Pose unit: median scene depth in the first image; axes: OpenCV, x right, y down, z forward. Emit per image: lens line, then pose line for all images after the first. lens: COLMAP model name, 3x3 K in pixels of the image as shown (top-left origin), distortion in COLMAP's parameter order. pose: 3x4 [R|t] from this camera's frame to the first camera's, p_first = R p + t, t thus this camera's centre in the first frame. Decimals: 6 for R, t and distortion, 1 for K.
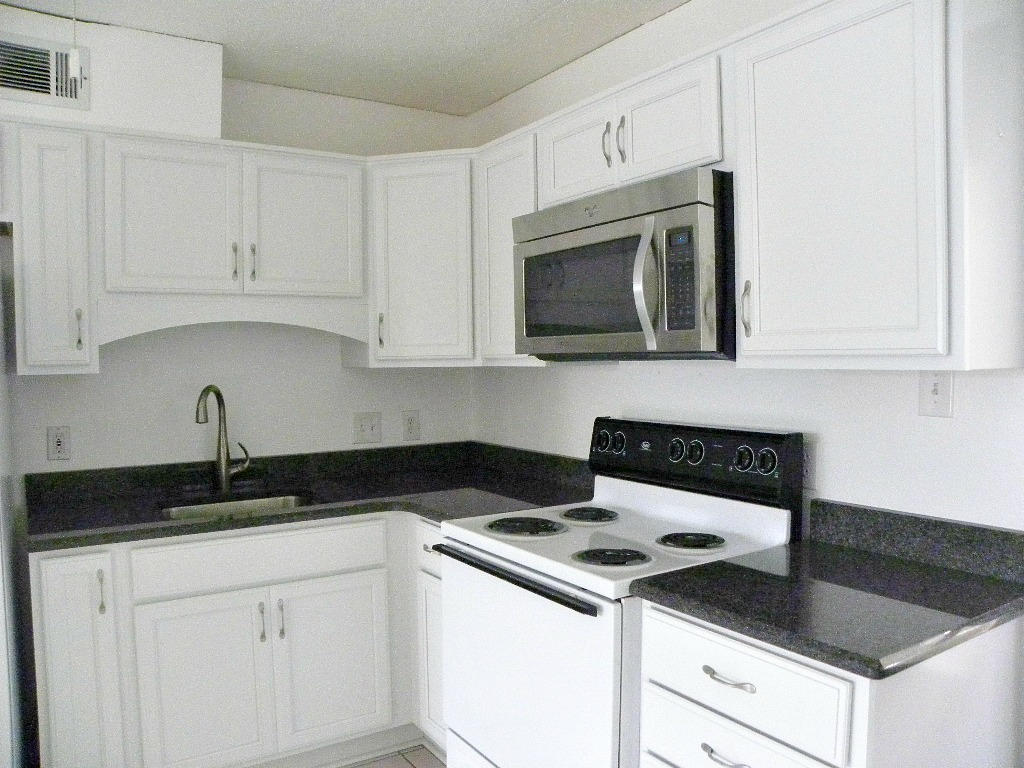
lens RADIAL K [[782.7, 0, 512.0], [0, 782.7, 384.0], [0, 0, 1]] dist [-0.032973, 0.002221]
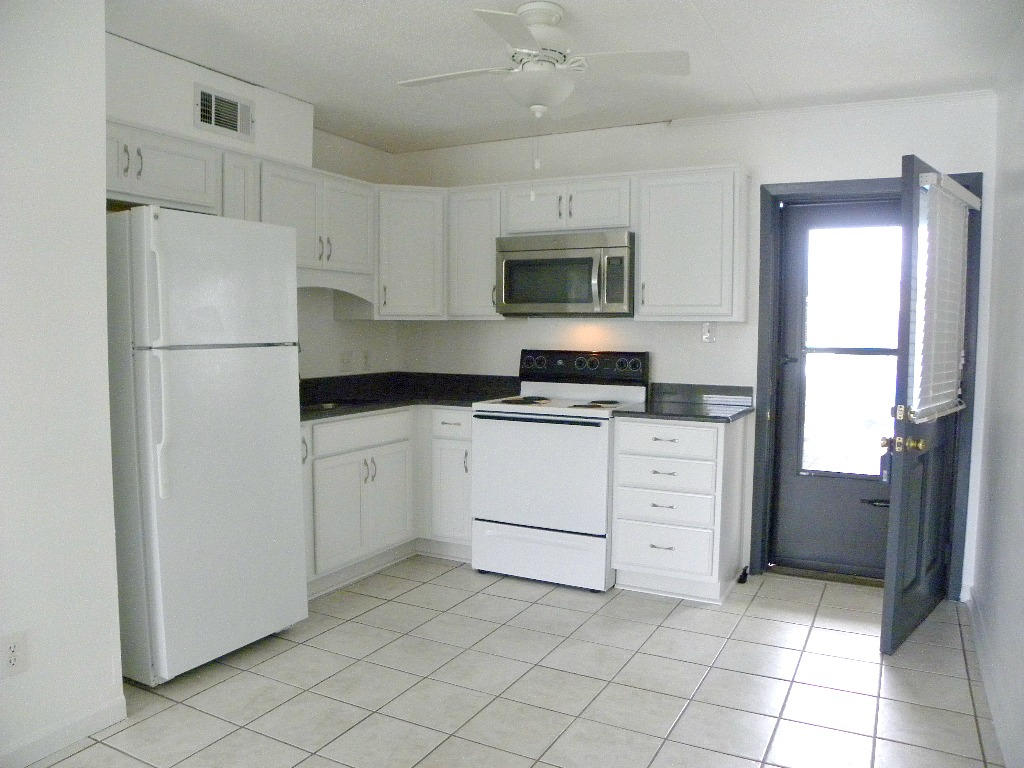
lens RADIAL K [[764.7, 0, 512.0], [0, 764.7, 384.0], [0, 0, 1]] dist [0.004899, 0.001354]
pose [[0.868099, -0.019899, 0.495991, -0.864962], [0.000756, 0.999248, 0.038766, 0.059305], [-0.496390, -0.033278, 0.867462, -0.573577]]
